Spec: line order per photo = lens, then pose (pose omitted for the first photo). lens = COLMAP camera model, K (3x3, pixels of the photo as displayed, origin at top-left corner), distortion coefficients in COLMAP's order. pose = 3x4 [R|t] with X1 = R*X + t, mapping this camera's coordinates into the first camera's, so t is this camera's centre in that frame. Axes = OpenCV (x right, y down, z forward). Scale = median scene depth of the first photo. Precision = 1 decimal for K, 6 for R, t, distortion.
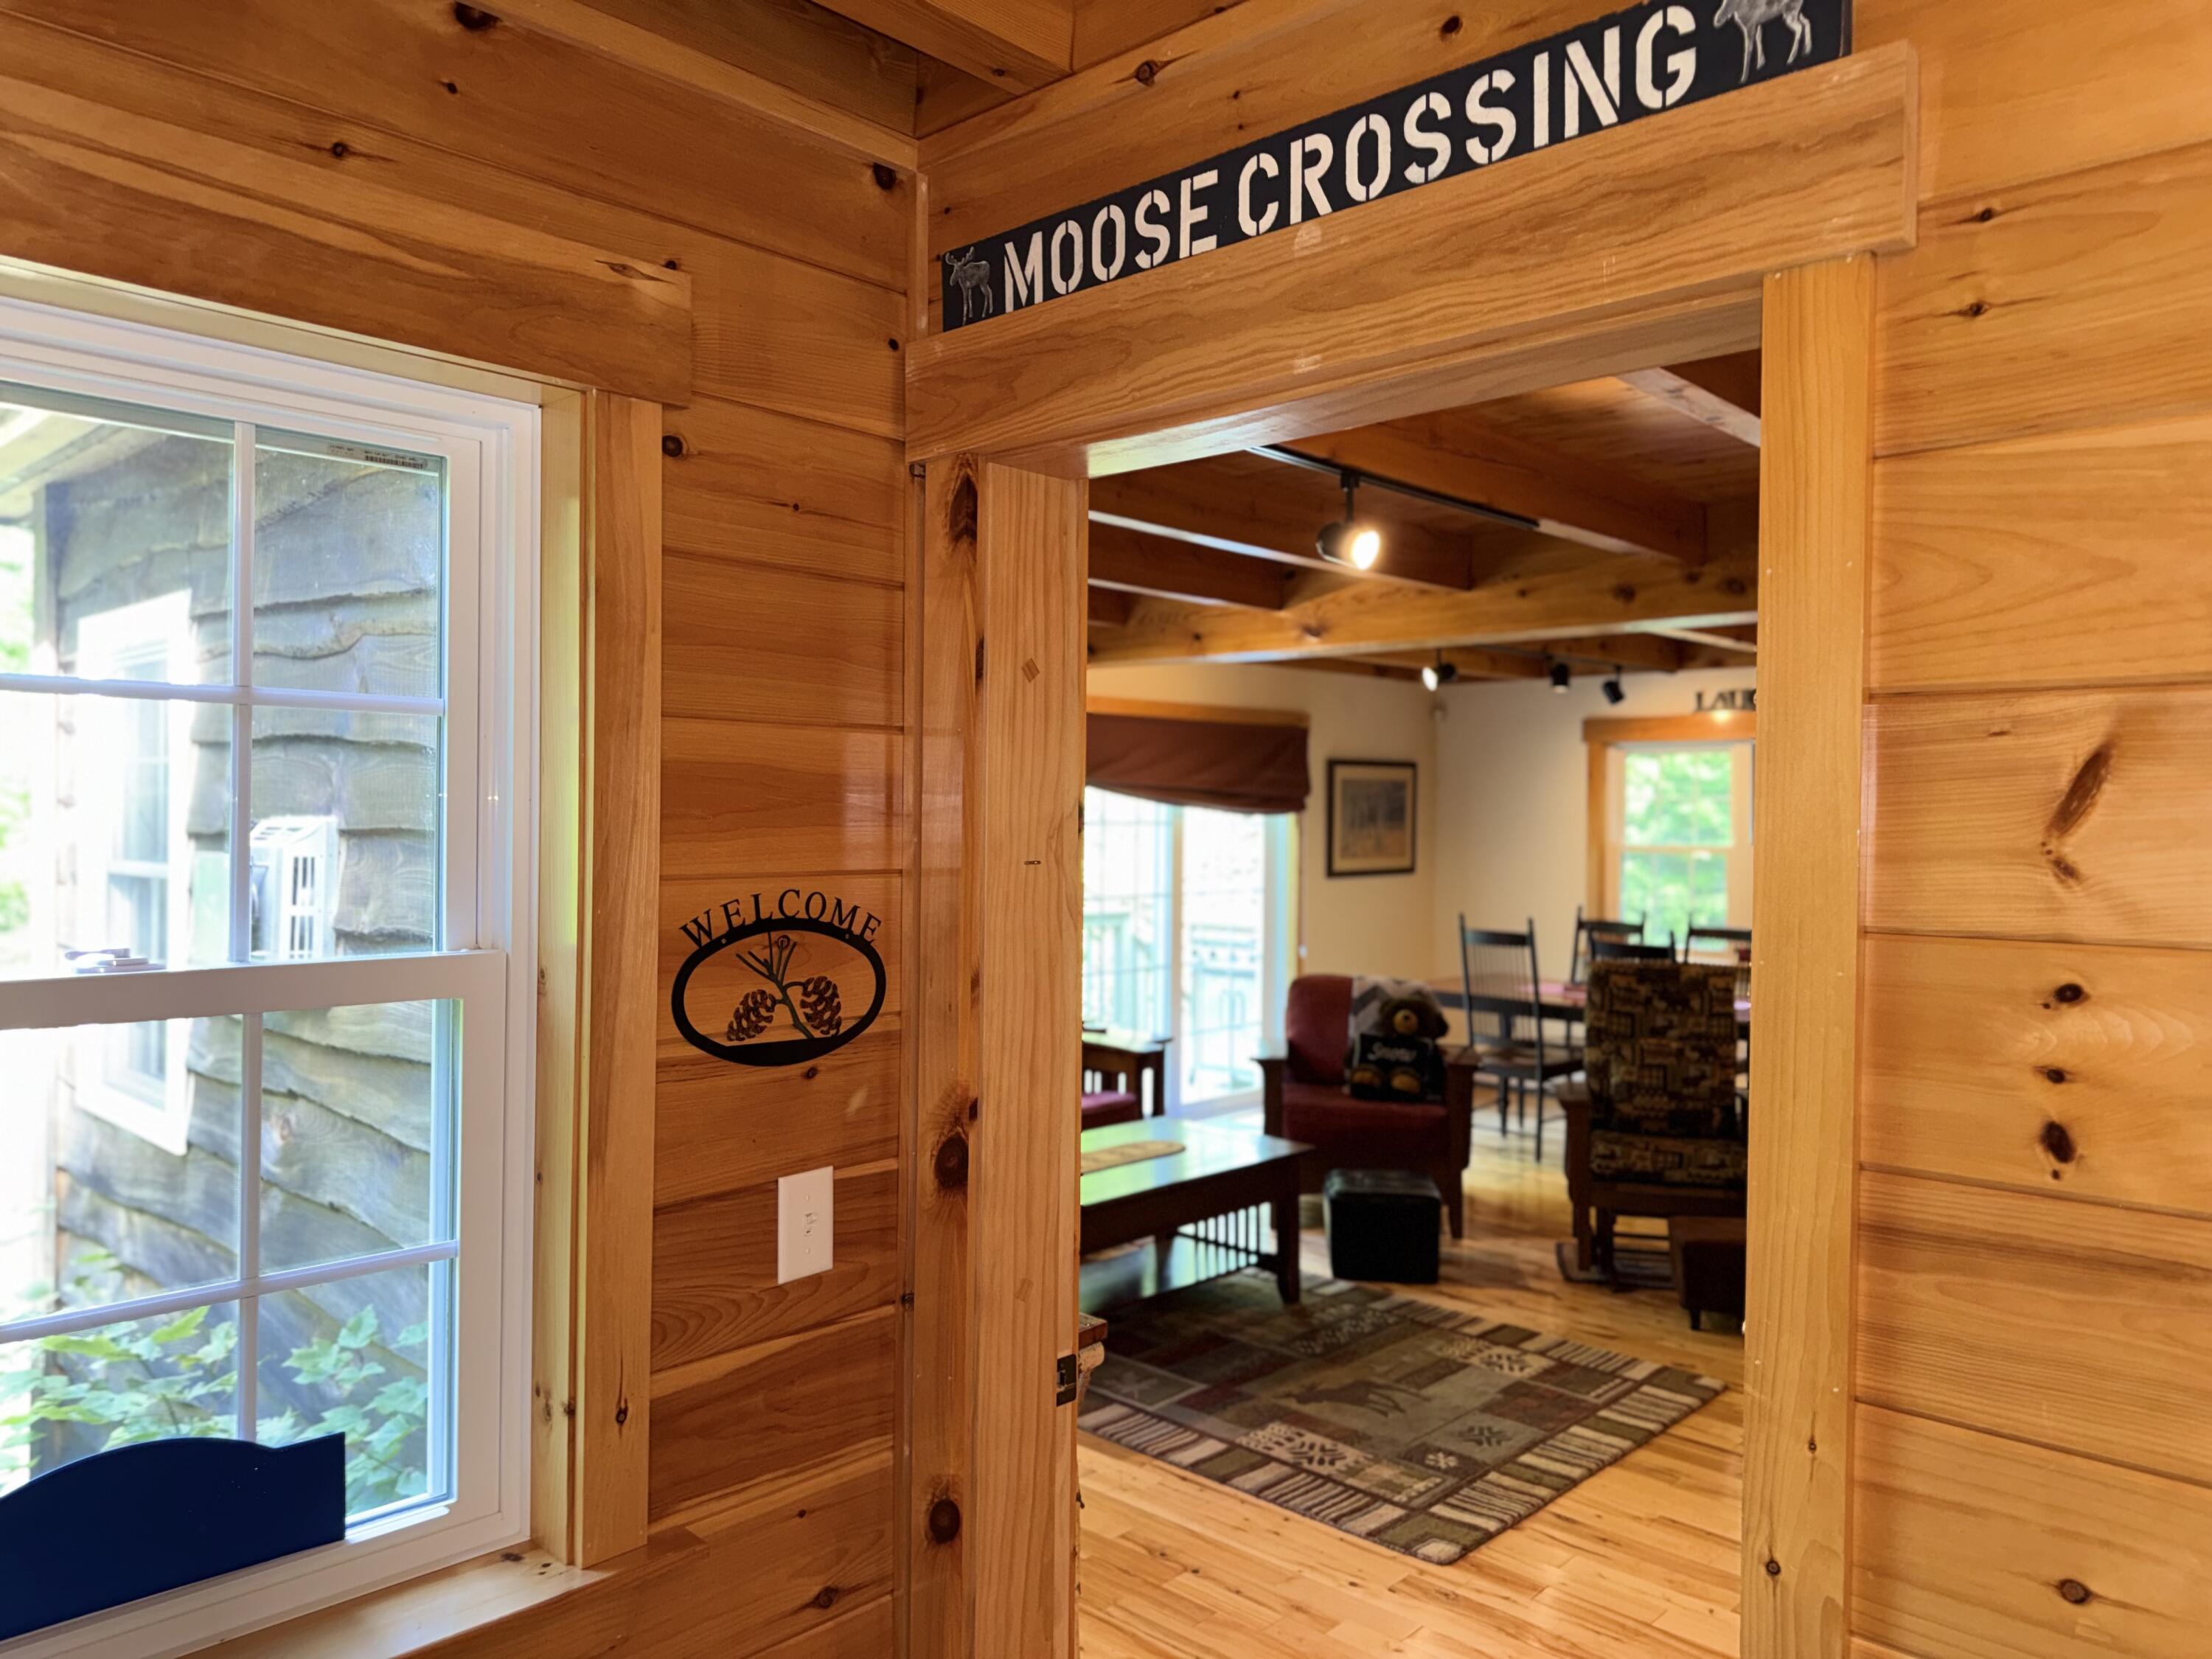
lens RADIAL K [[1557.1, 0, 1082.7], [0, 1557.1, 796.7], [0, 0, 1]] dist [0.012706, -0.010859]
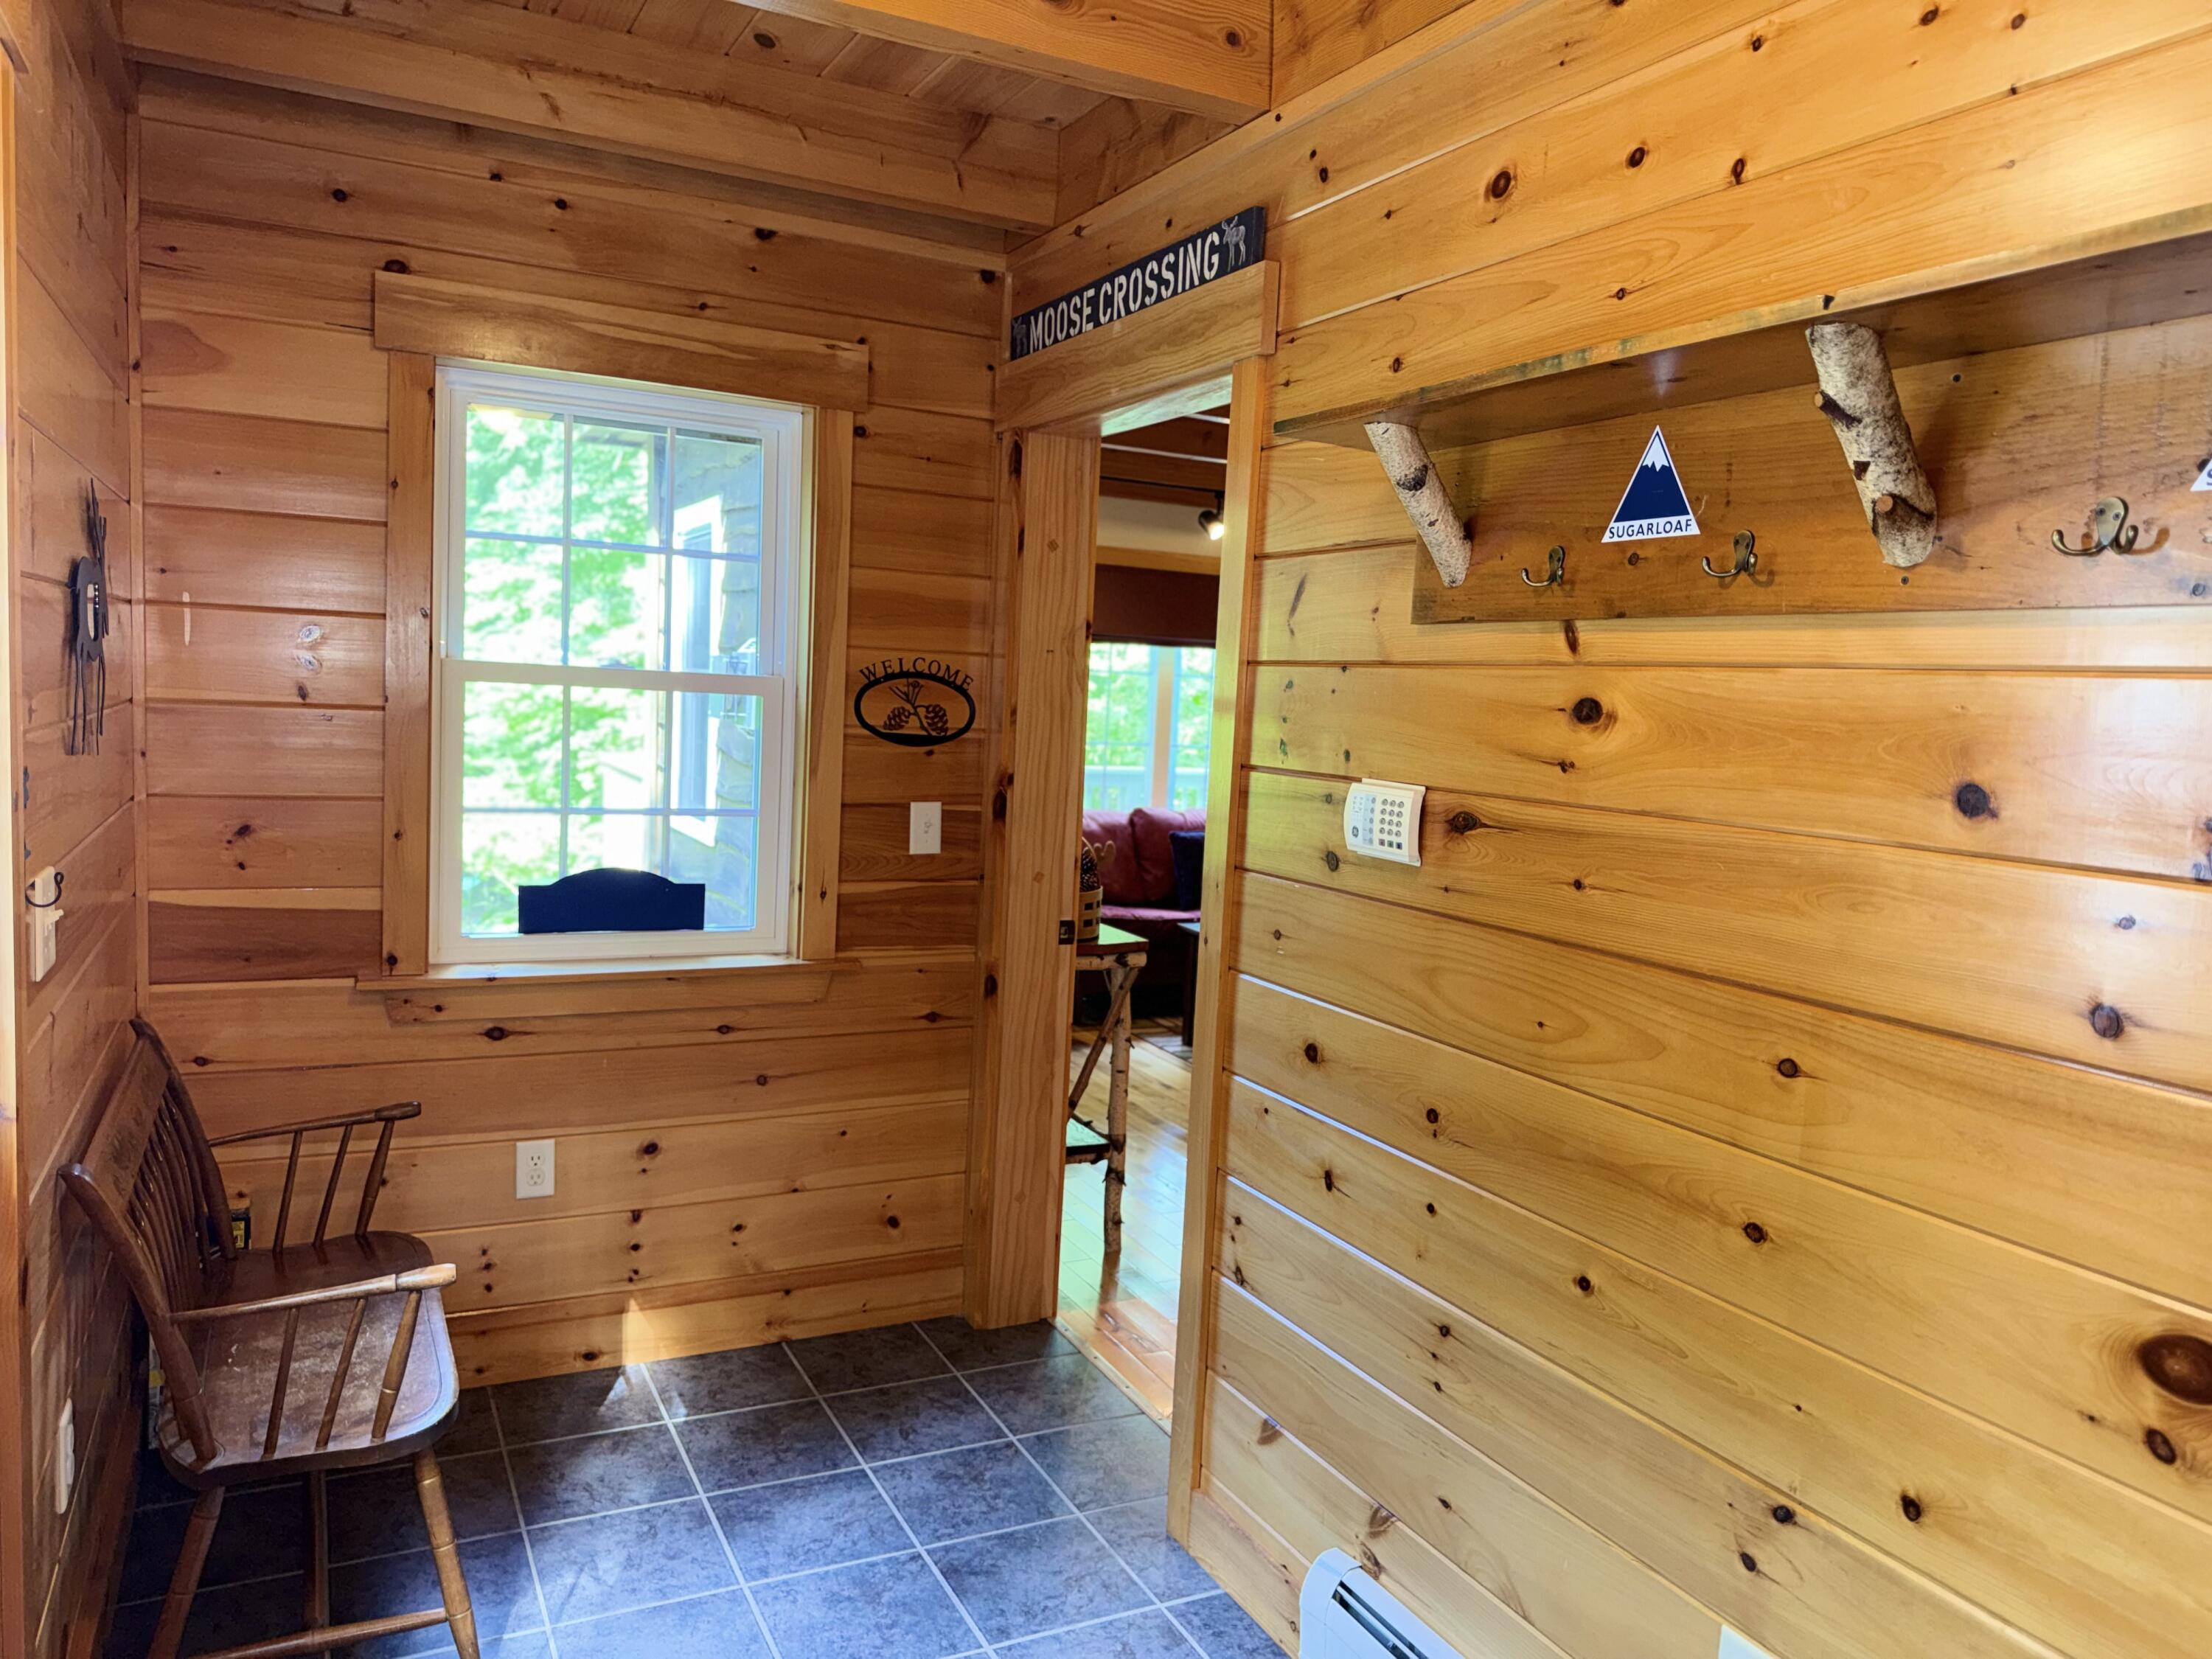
lens RADIAL K [[1557.1, 0, 1105.8], [0, 1557.1, 832.9], [0, 0, 1]] dist [0.012706, -0.010859]
pose [[0.941212, 0.069271, -0.330637, 0.733959], [-0.038527, 0.994375, 0.098656, 0.080443], [0.335612, -0.080118, 0.938587, -0.825658]]
